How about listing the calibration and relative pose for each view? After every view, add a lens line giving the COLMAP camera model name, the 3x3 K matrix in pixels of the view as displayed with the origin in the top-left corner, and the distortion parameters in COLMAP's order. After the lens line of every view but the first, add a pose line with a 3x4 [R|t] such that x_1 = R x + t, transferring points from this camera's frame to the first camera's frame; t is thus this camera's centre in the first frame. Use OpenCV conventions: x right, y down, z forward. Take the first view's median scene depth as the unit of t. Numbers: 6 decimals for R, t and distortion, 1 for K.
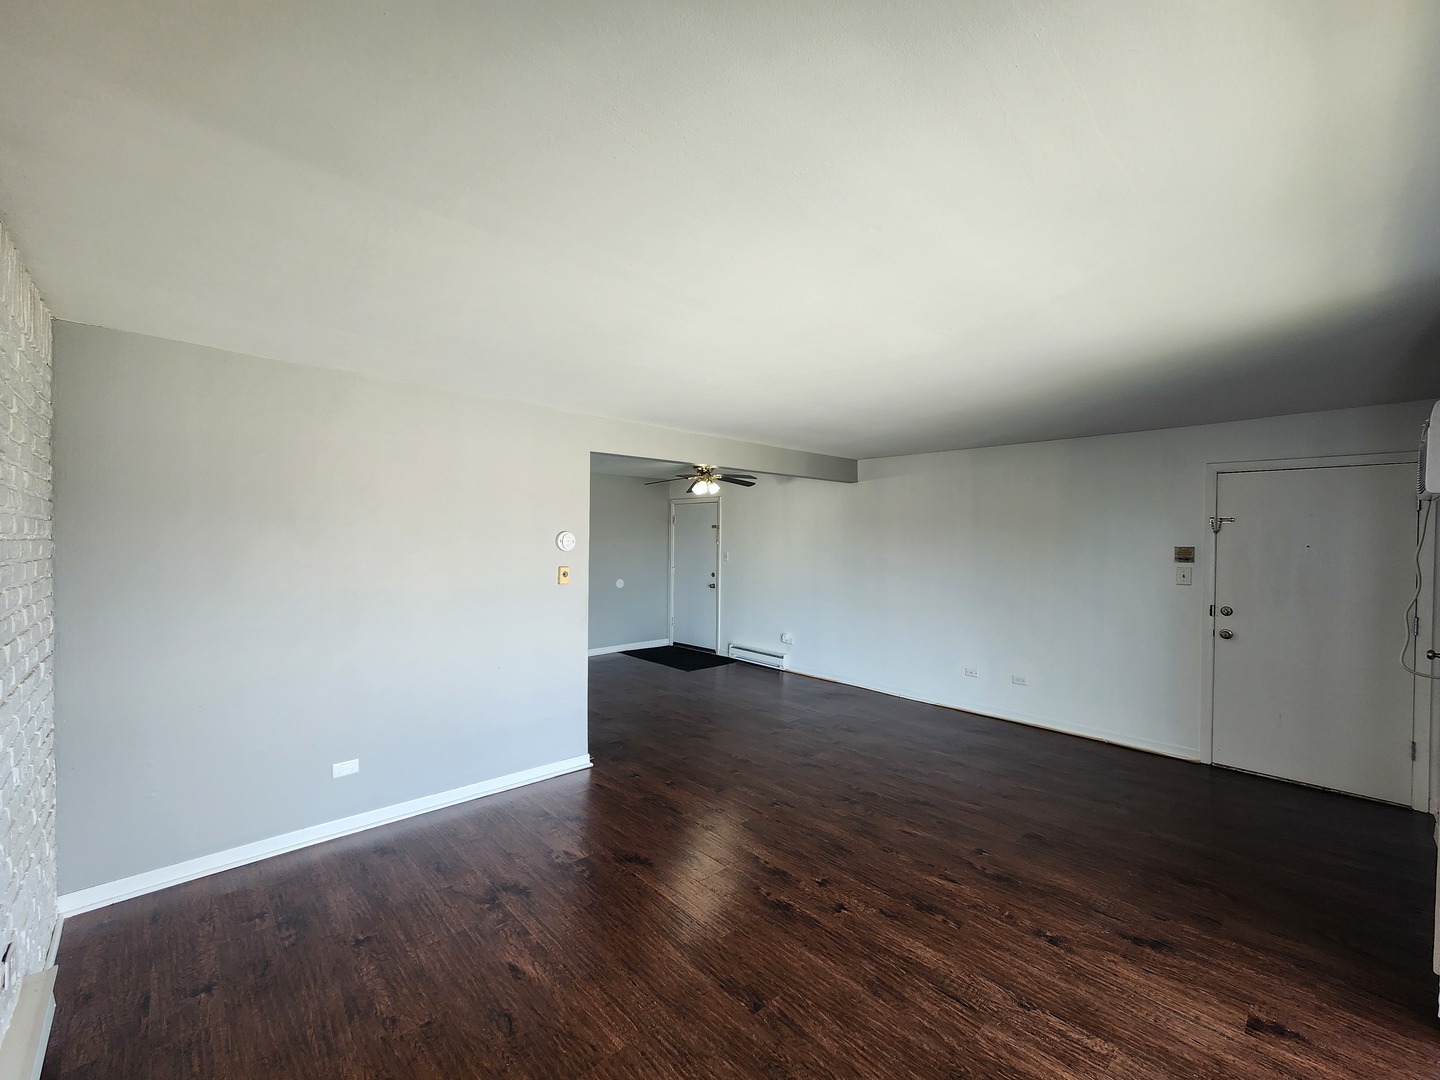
lens RADIAL K [[589.0, 0, 717.1], [0, 589.0, 545.7], [0, 0, 1]] dist [-0.009524, 0.000395]
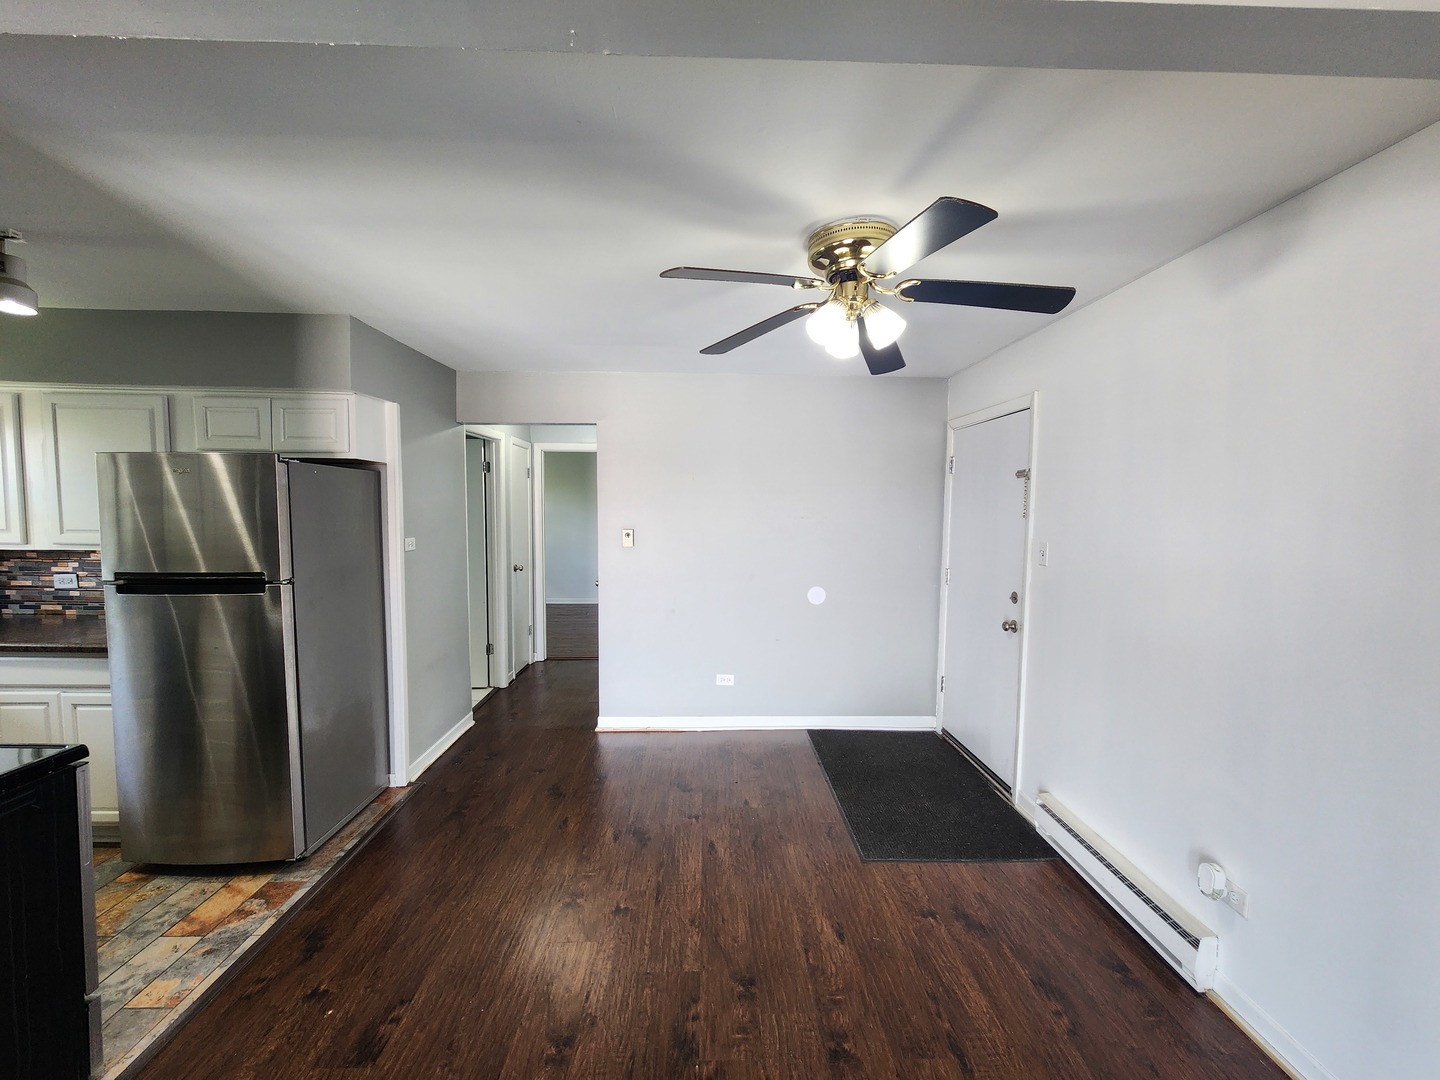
lens RADIAL K [[593.5, 0, 720.0], [0, 593.5, 540.0], [0, 0, 1]] dist [0.001837, 0.000204]
pose [[0.749537, 0.035666, -0.661001, 0.106315], [-0.007650, 0.998947, 0.045226, -0.005300], [0.661919, -0.028842, 0.749021, 0.576427]]
